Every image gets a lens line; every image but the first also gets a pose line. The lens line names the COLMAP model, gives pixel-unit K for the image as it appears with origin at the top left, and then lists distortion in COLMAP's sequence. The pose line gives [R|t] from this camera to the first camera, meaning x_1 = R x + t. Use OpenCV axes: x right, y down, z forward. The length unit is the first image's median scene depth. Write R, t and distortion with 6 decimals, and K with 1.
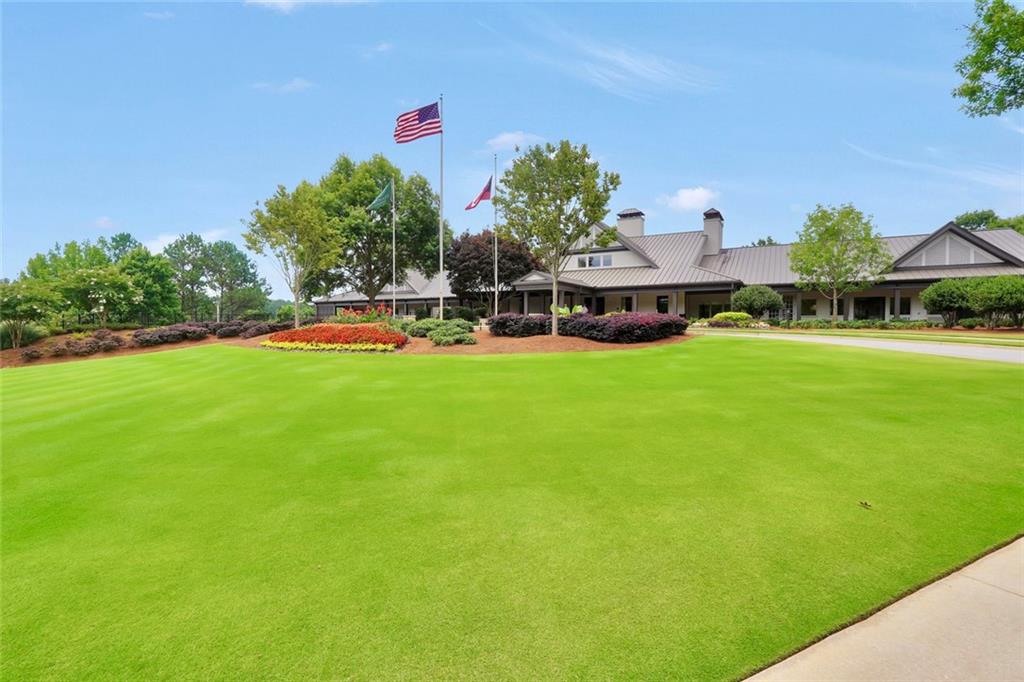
lens RADIAL K [[512.2, 0, 514.3], [0, 512.2, 342.1], [0, 0, 1]] dist [-0.004165, 0.002094]
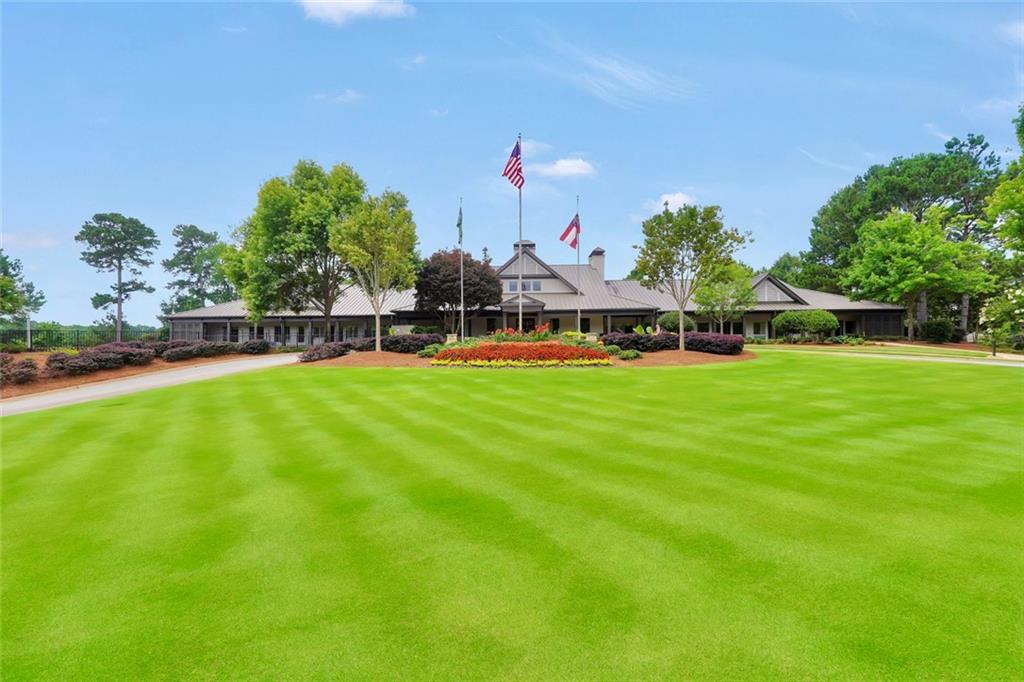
lens RADIAL K [[512.2, 0, 514.3], [0, 512.2, 342.1], [0, 0, 1]] dist [-0.004165, 0.002094]
pose [[0.878859, -0.003077, 0.477072, -0.473739], [0.022480, 0.999136, -0.034968, 0.001200], [-0.476552, 0.041457, 0.878168, 0.055733]]
